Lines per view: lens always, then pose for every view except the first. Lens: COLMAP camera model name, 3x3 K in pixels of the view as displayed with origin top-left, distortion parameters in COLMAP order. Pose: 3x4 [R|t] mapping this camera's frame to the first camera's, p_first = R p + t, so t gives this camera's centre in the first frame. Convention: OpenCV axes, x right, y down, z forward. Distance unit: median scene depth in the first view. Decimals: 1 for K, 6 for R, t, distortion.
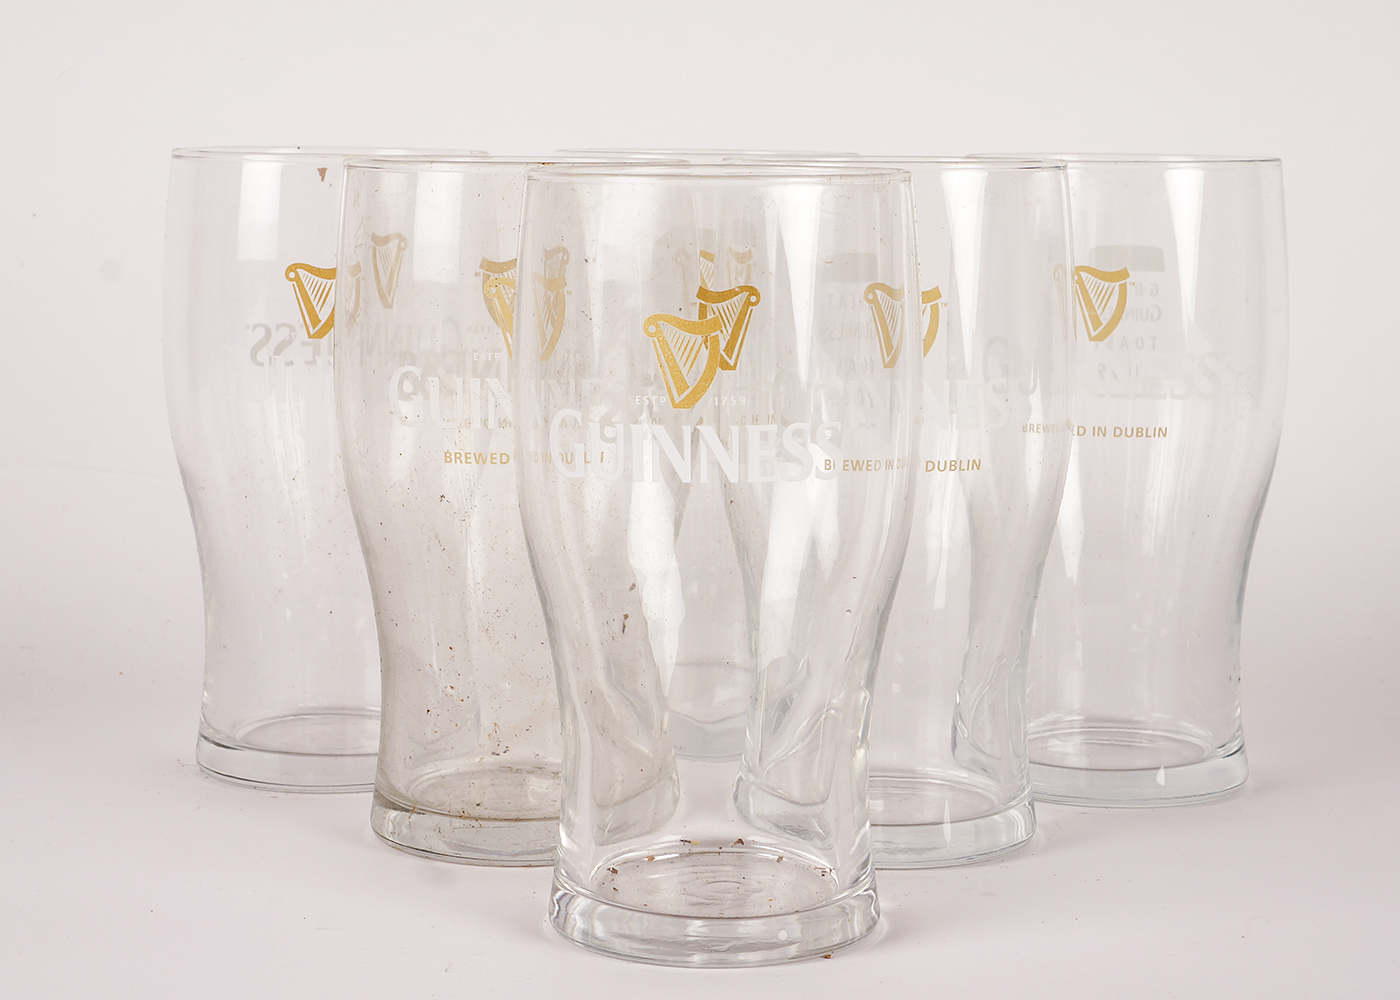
lens RADIAL K [[2870.2, 0, 687.9], [0, 2870.2, 502.6], [0, 0, 1]] dist [0.125365, 0.000000]
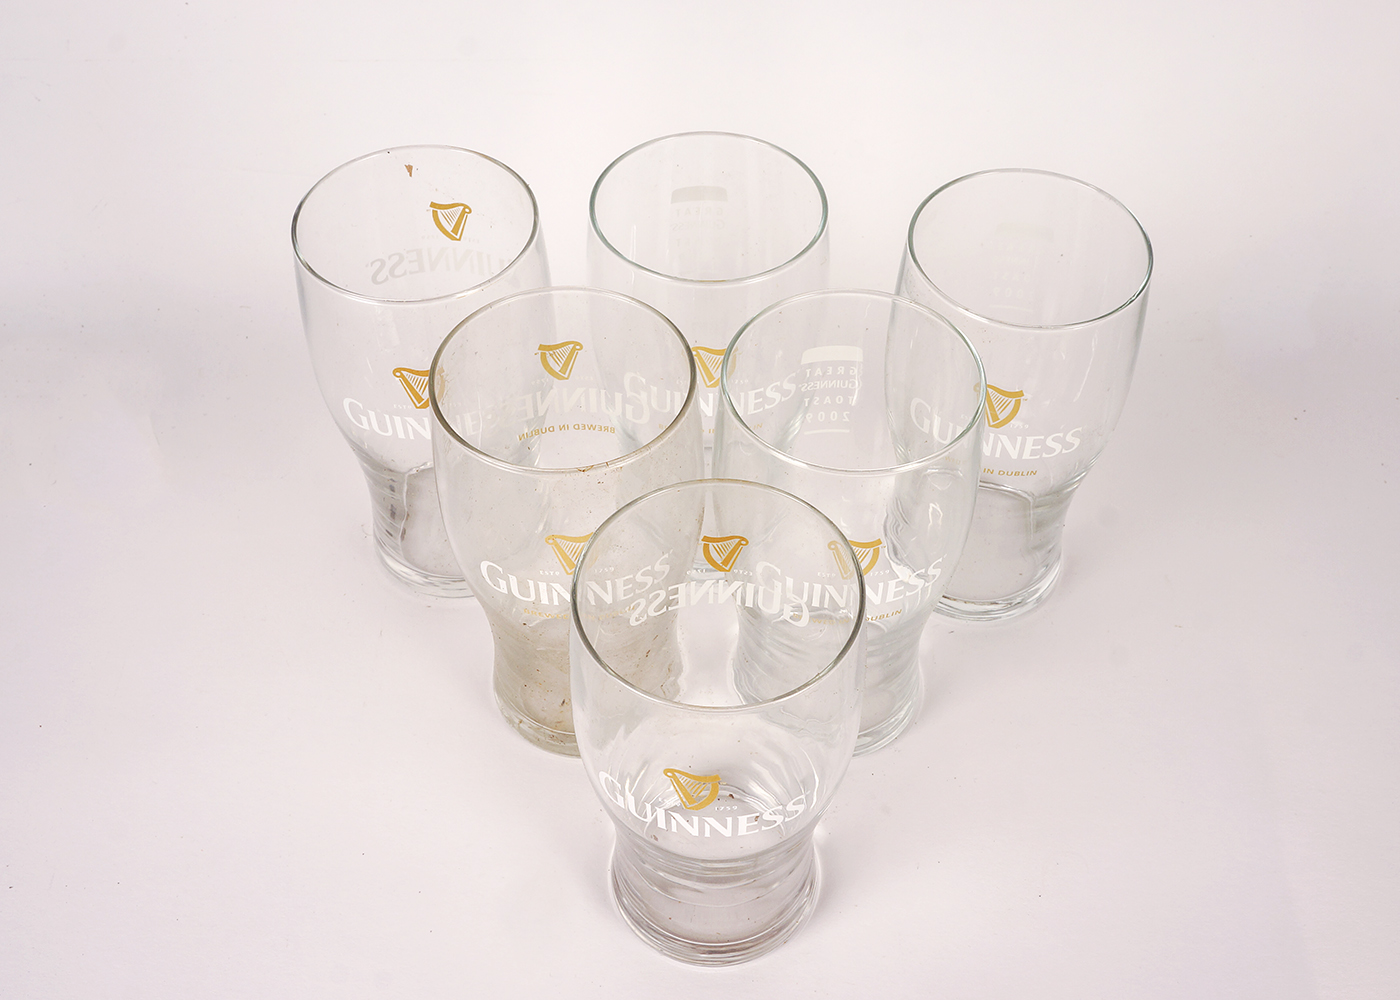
lens RADIAL K [[1604.4, 0, 710.4], [0, 1604.4, 499.6], [0, 0, 1]] dist [0.094894, 0.000000]
pose [[0.999958, -0.005002, 0.007669, 0.001329], [-0.001145, 0.762658, 0.646801, -0.526623], [-0.009084, -0.646782, 0.762621, 0.397835]]
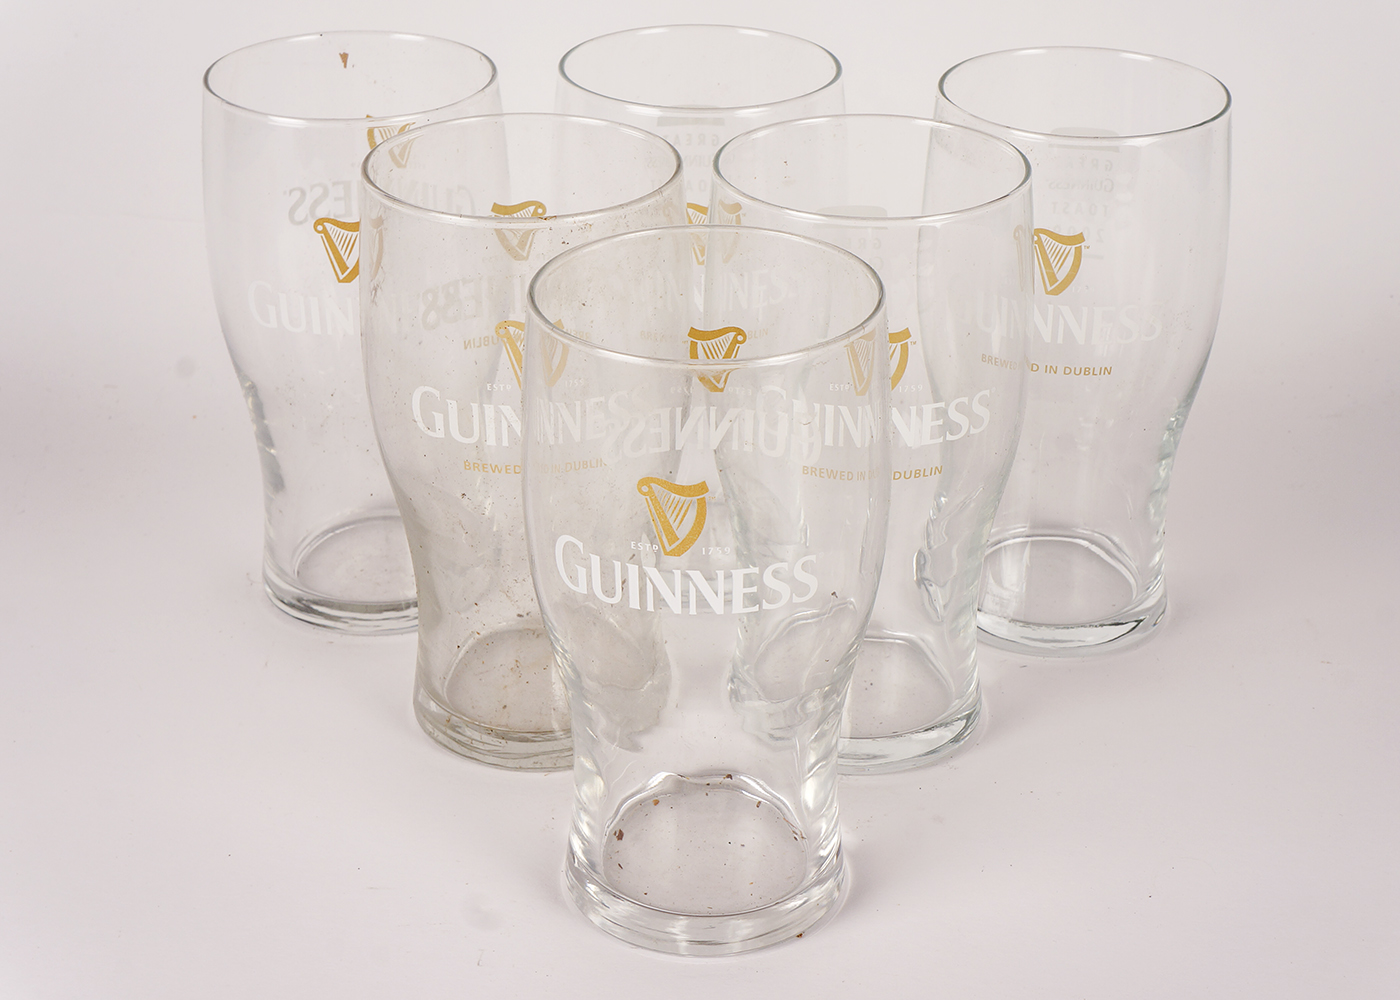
lens RADIAL K [[2385.3, 0, 711.5], [0, 2385.3, 493.3], [0, 0, 1]] dist [0.120348, 0.000000]
pose [[0.999989, -0.003105, 0.003555, 0.007798], [0.001765, 0.944536, 0.328404, -0.287258], [-0.004378, -0.328394, 0.944531, 0.108547]]
